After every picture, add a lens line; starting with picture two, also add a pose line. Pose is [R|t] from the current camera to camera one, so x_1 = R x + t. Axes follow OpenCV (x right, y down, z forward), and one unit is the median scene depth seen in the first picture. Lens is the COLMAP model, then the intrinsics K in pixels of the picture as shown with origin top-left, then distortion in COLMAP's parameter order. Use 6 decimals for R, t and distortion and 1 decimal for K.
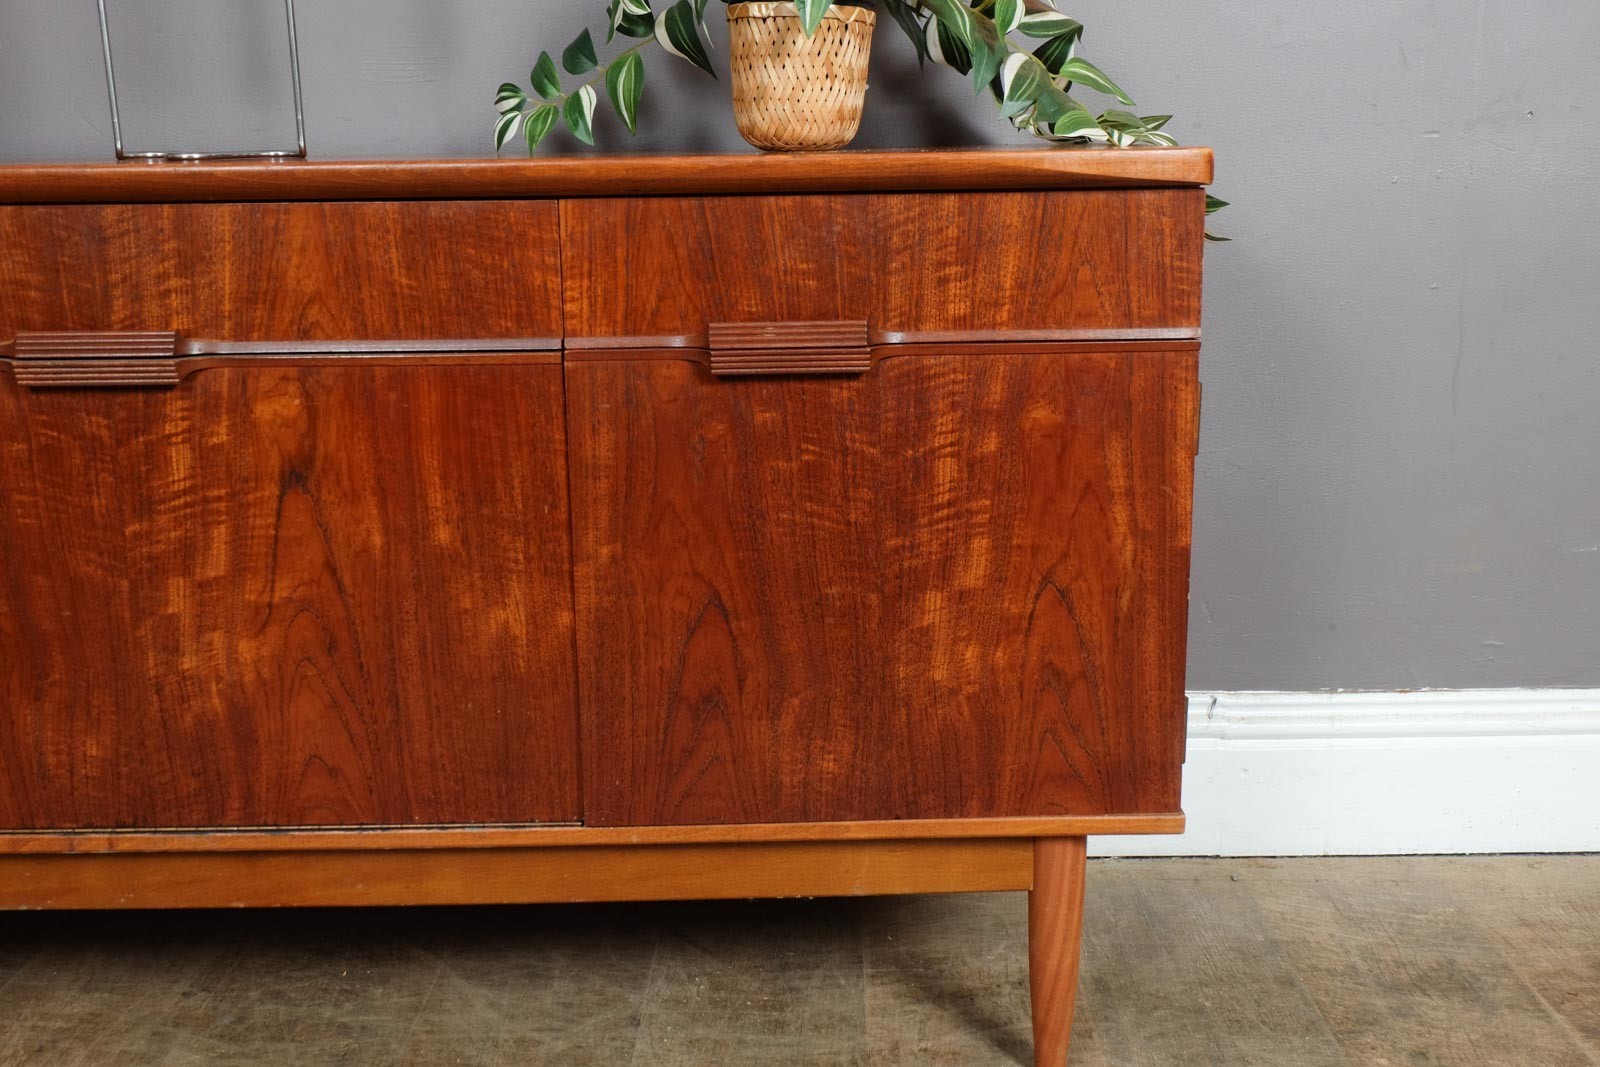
lens RADIAL K [[1774.5, 0, 800.0], [0, 1774.5, 533.5], [0, 0, 1]] dist [-0.008180, -0.000201]
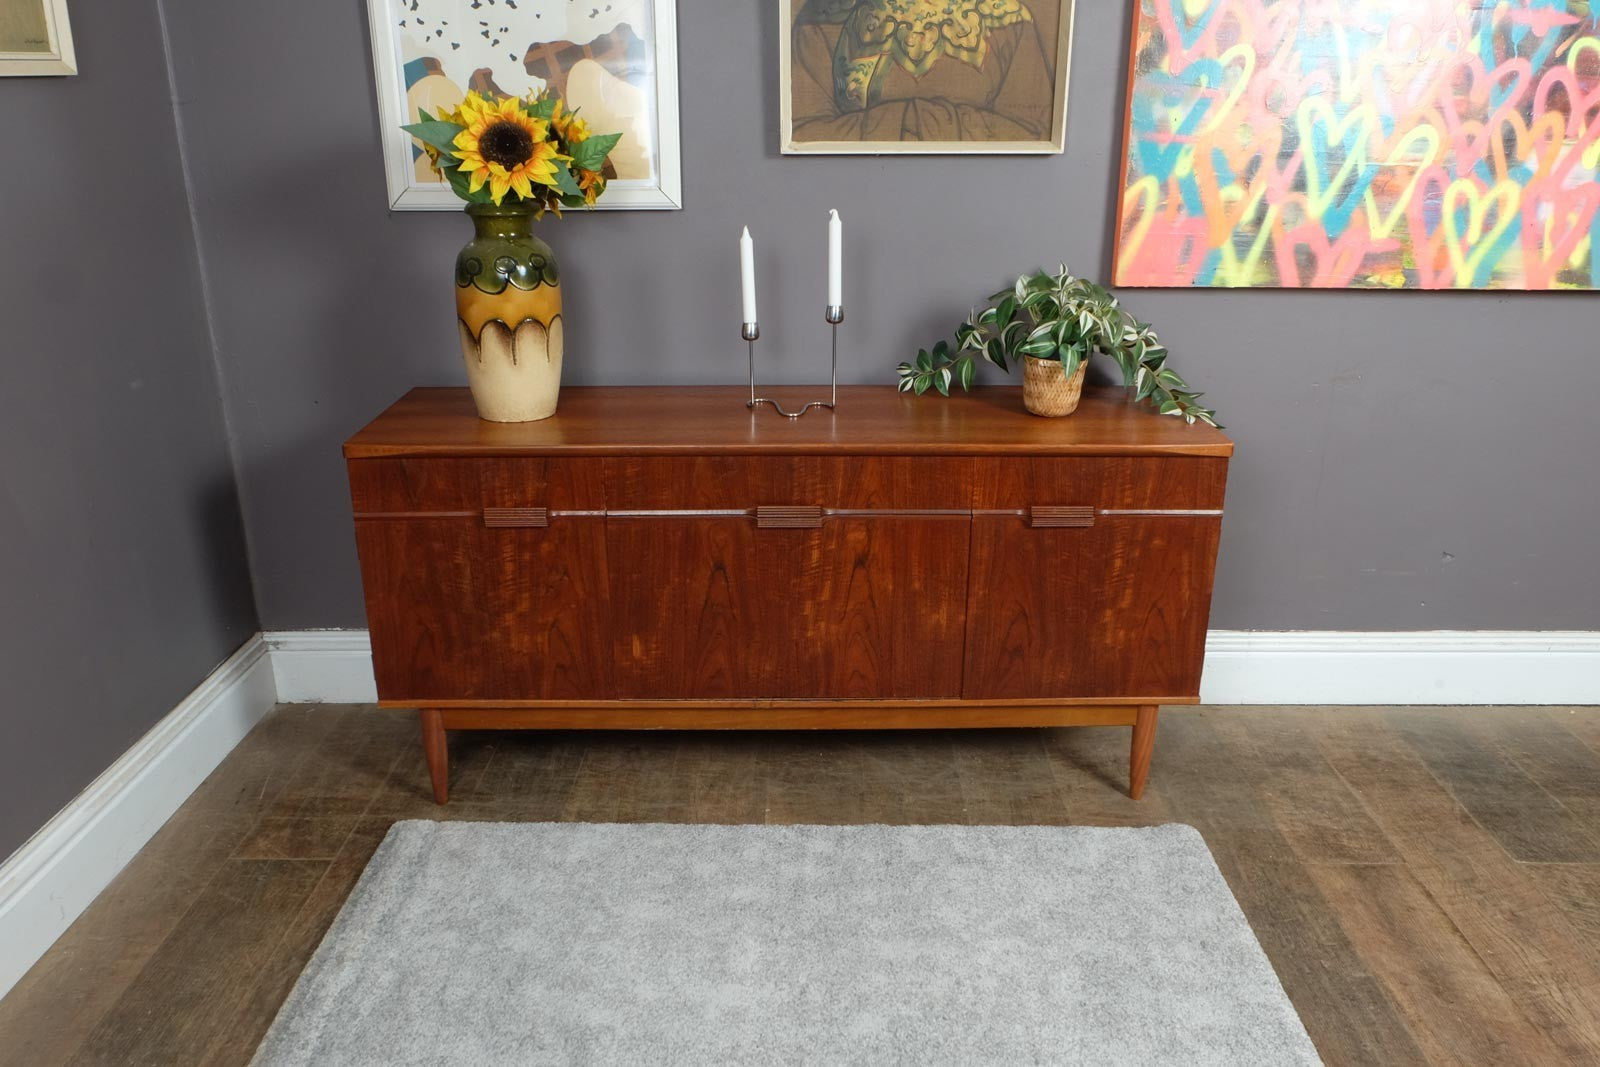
lens RADIAL K [[1360.2, 0, 803.8], [0, 1360.2, 630.2], [0, 0, 1]] dist [-0.033807, 0.009945]
pose [[0.999744, 0.011661, 0.019378, -0.386301], [-0.014632, 0.986845, 0.161009, -0.237355], [-0.017246, -0.161251, 0.986763, -0.872286]]
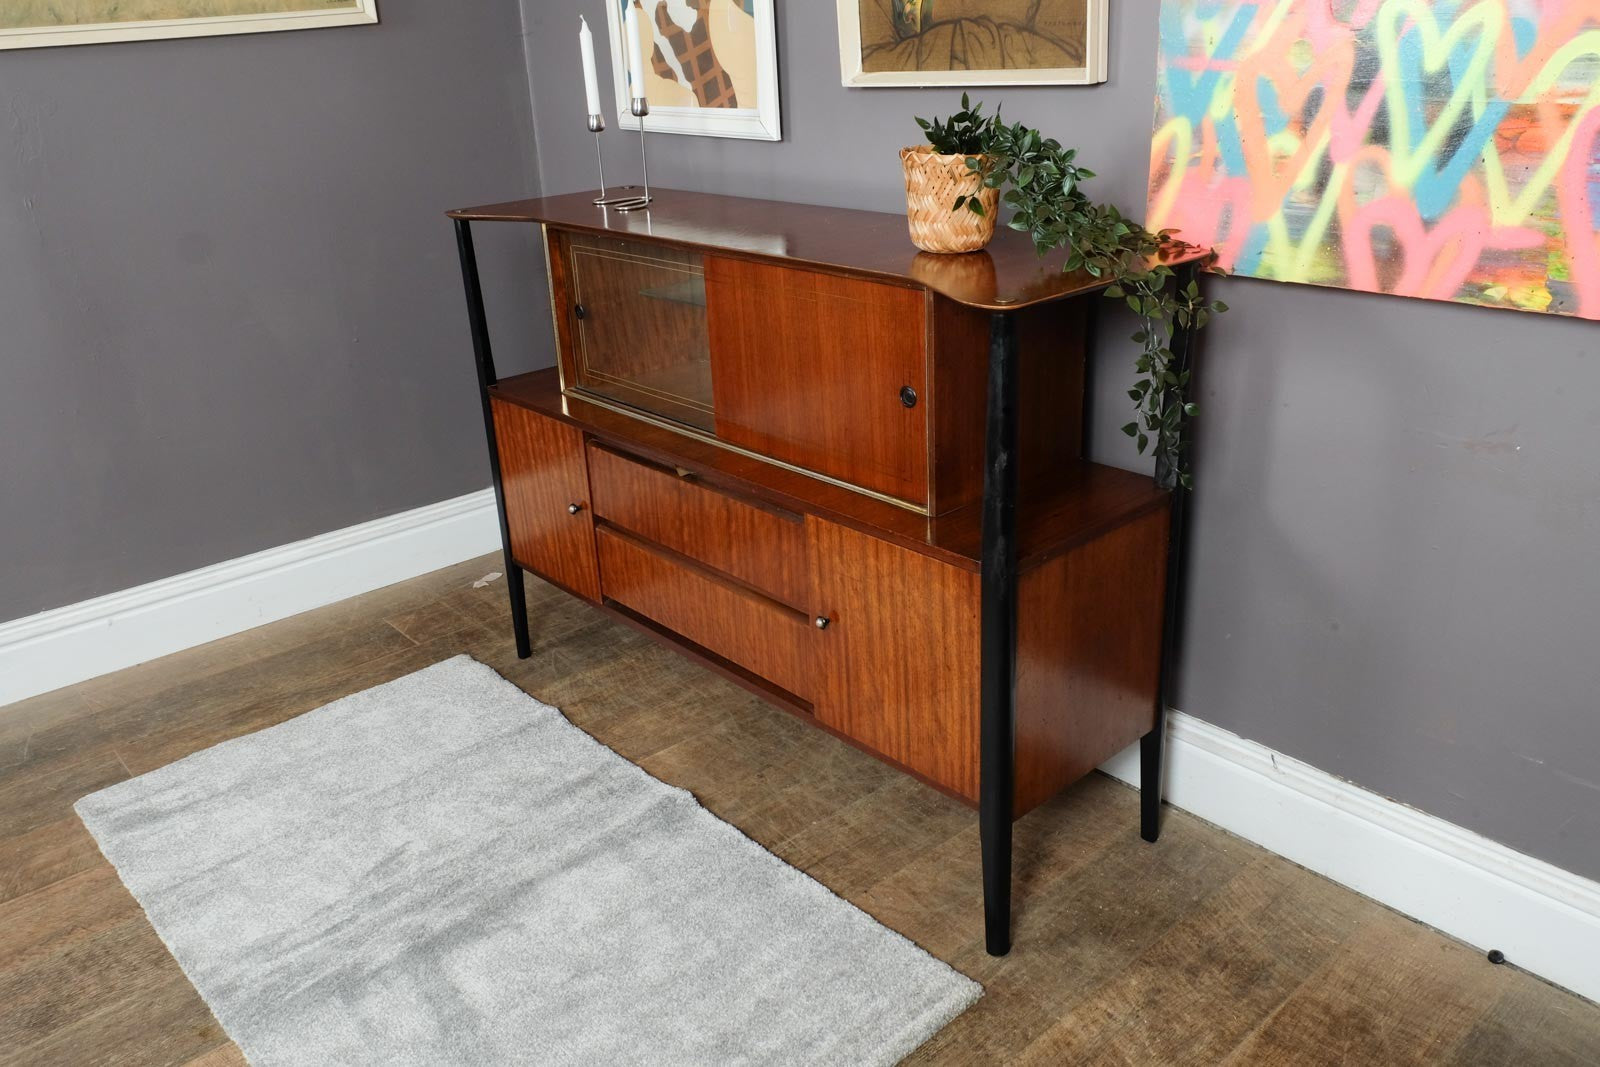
lens RADIAL K [[1327.0, 0, 731.9], [0, 1327.0, 538.8], [0, 0, 1]] dist [0.004202, -0.002591]
pose [[0.635057, 0.271849, -0.723050, 0.996669], [-0.119645, 0.959349, 0.255606, -0.454657], [0.763144, -0.075815, 0.641766, -0.124492]]
